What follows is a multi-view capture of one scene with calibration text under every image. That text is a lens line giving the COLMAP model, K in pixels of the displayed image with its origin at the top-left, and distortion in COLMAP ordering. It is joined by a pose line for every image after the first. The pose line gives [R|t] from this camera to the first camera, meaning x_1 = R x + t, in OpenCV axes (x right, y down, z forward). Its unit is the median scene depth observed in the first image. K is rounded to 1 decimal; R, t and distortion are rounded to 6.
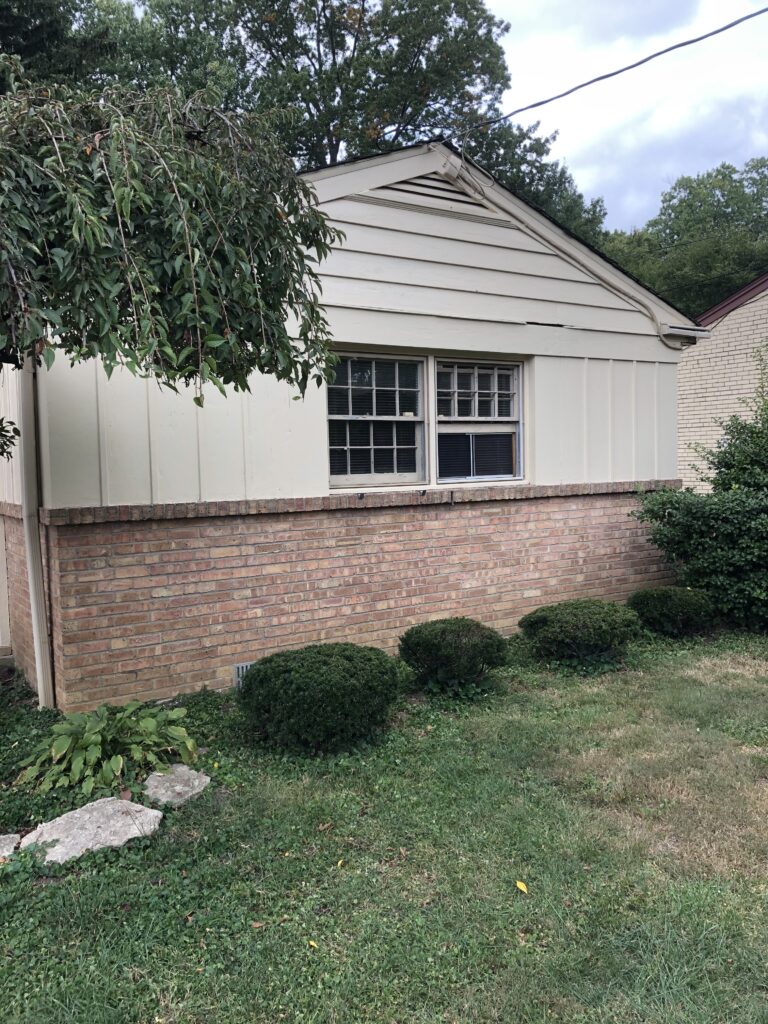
lens RADIAL K [[844.2, 0, 380.6], [0, 844.2, 515.0], [0, 0, 1]] dist [0.073462, -0.051881]
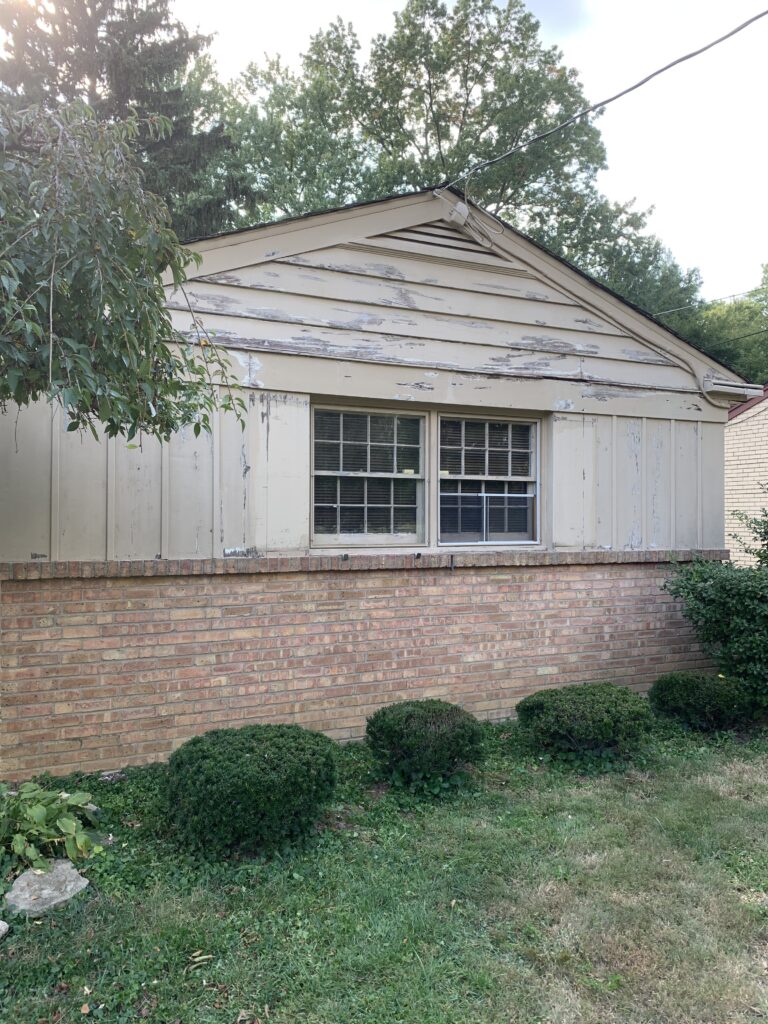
lens RADIAL K [[785.1, 0, 387.7], [0, 785.1, 513.8], [0, 0, 1]] dist [0.040967, -0.019563]
pose [[0.989694, 0.026052, -0.140810, 0.136874], [-0.035350, 0.997327, -0.063943, -0.016427], [0.138768, 0.068262, 0.987969, 0.142906]]
